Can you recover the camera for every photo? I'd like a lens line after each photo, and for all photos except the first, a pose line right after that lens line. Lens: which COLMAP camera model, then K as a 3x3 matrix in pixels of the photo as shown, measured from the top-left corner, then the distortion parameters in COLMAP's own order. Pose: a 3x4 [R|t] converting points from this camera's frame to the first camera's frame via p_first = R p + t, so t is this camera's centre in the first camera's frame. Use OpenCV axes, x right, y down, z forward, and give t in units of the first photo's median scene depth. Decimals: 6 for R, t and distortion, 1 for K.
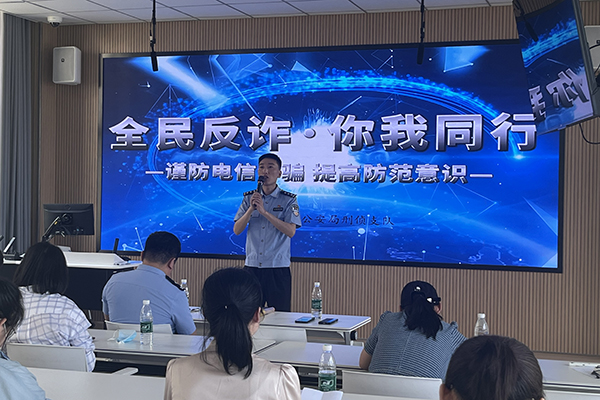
lens RADIAL K [[925.7, 0, 296.9], [0, 925.7, 201.9], [0, 0, 1]] dist [0.018831, 0.000000]
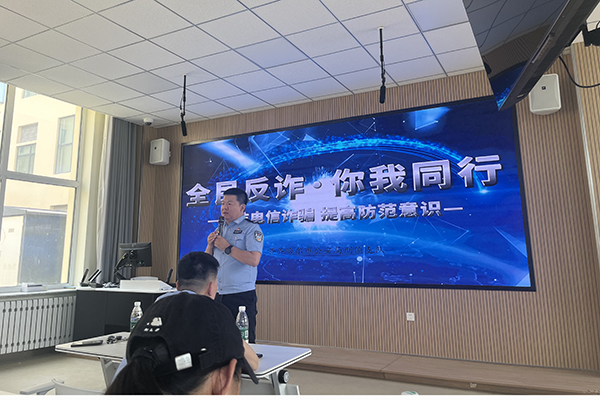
lens RADIAL K [[465.2, 0, 294.2], [0, 465.2, 160.0], [0, 0, 1]] dist [0.028434, -0.045320]
pose [[0.981376, -0.065482, -0.180592, 0.105744], [0.026460, 0.977225, -0.210549, 0.031239], [0.190267, 0.201849, 0.960758, 0.349639]]
